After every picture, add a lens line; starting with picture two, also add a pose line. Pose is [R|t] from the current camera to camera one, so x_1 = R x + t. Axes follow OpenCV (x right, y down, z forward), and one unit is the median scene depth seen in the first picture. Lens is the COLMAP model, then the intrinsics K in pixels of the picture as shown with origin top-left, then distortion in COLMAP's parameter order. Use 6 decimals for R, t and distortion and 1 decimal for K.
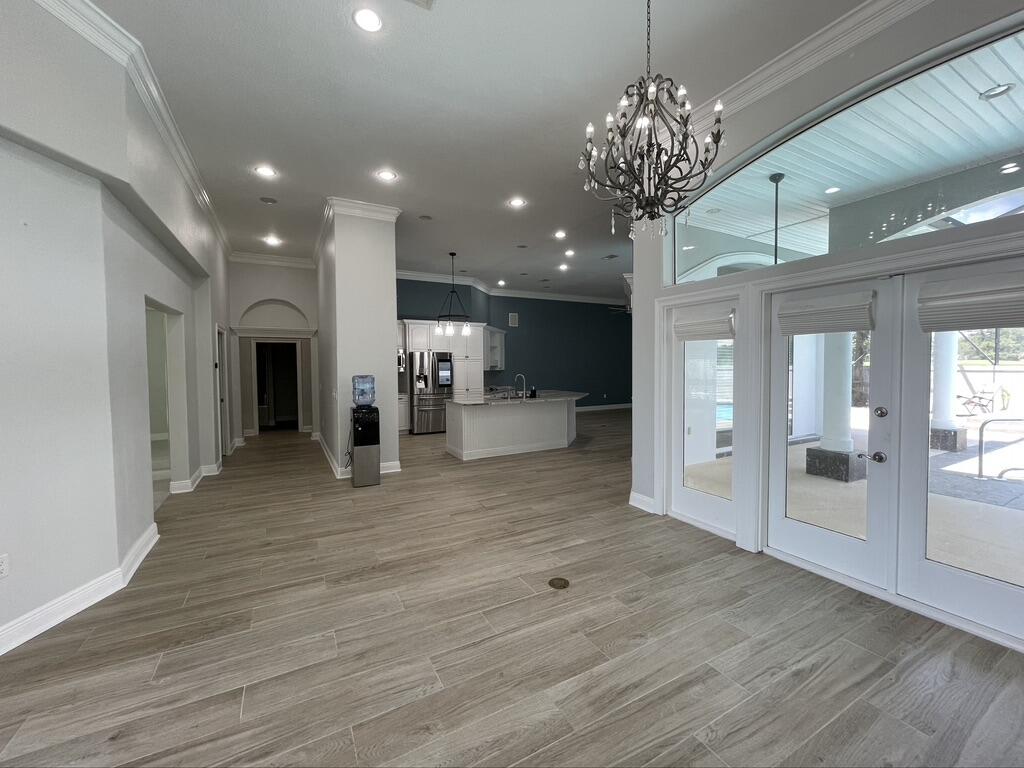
lens RADIAL K [[413.0, 0, 509.8], [0, 413.0, 379.5], [0, 0, 1]] dist [-0.003175, -0.000367]
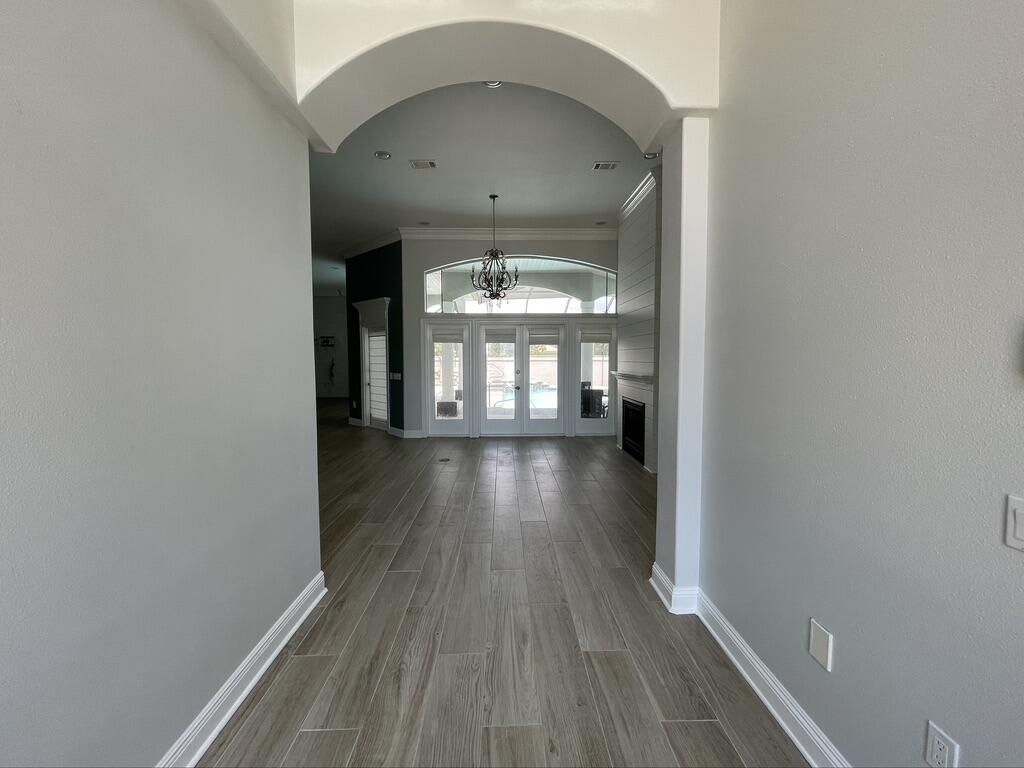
lens RADIAL K [[410.3, 0, 513.2], [0, 410.3, 378.2], [0, 0, 1]] dist [0.002843, 0.000282]
pose [[0.455535, -0.040725, 0.889286, -1.219138], [0.027454, 0.999121, 0.031692, 0.020415], [-0.889794, 0.009978, 0.456253, -0.201650]]
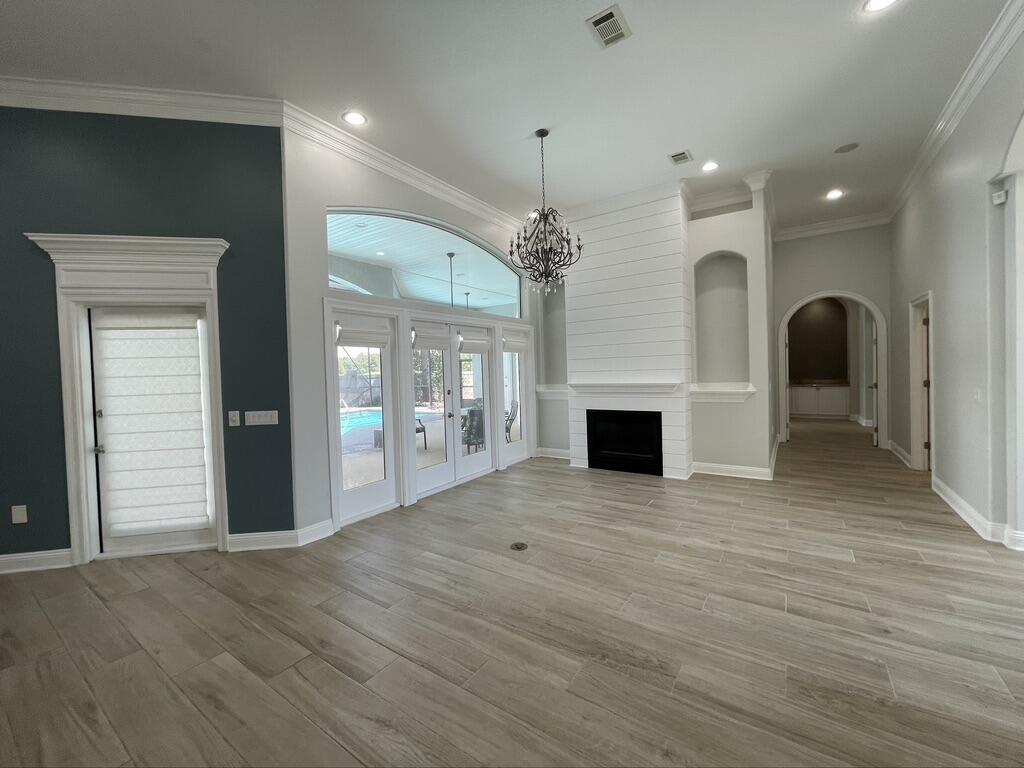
lens RADIAL K [[410.3, 0, 513.2], [0, 410.3, 378.2], [0, 0, 1]] dist [0.002843, 0.000282]
pose [[-0.453279, 0.002377, 0.891366, -0.738718], [0.062211, 0.997642, 0.028975, -0.021221], [-0.889195, 0.068587, -0.452358, 1.204046]]
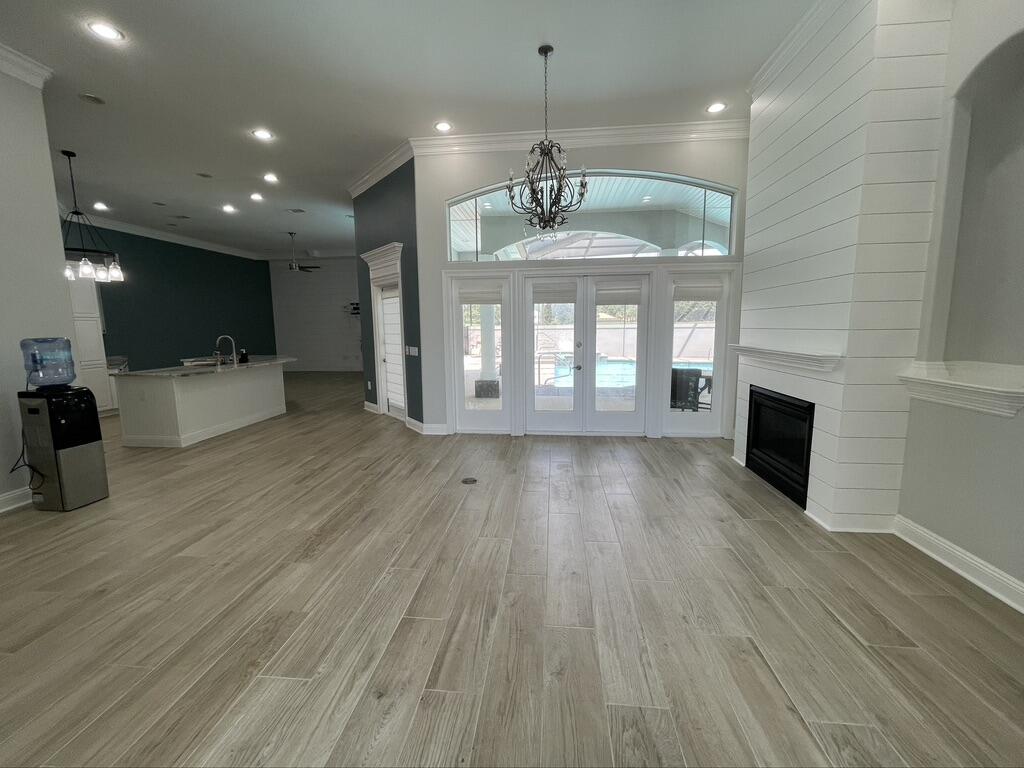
lens RADIAL K [[413.0, 0, 509.8], [0, 413.0, 379.5], [0, 0, 1]] dist [-0.003175, -0.000367]
pose [[0.566638, -0.107125, 0.816974, -0.698979], [0.034604, 0.993732, 0.106302, 0.014737], [-0.823240, -0.031964, 0.566793, 0.098359]]
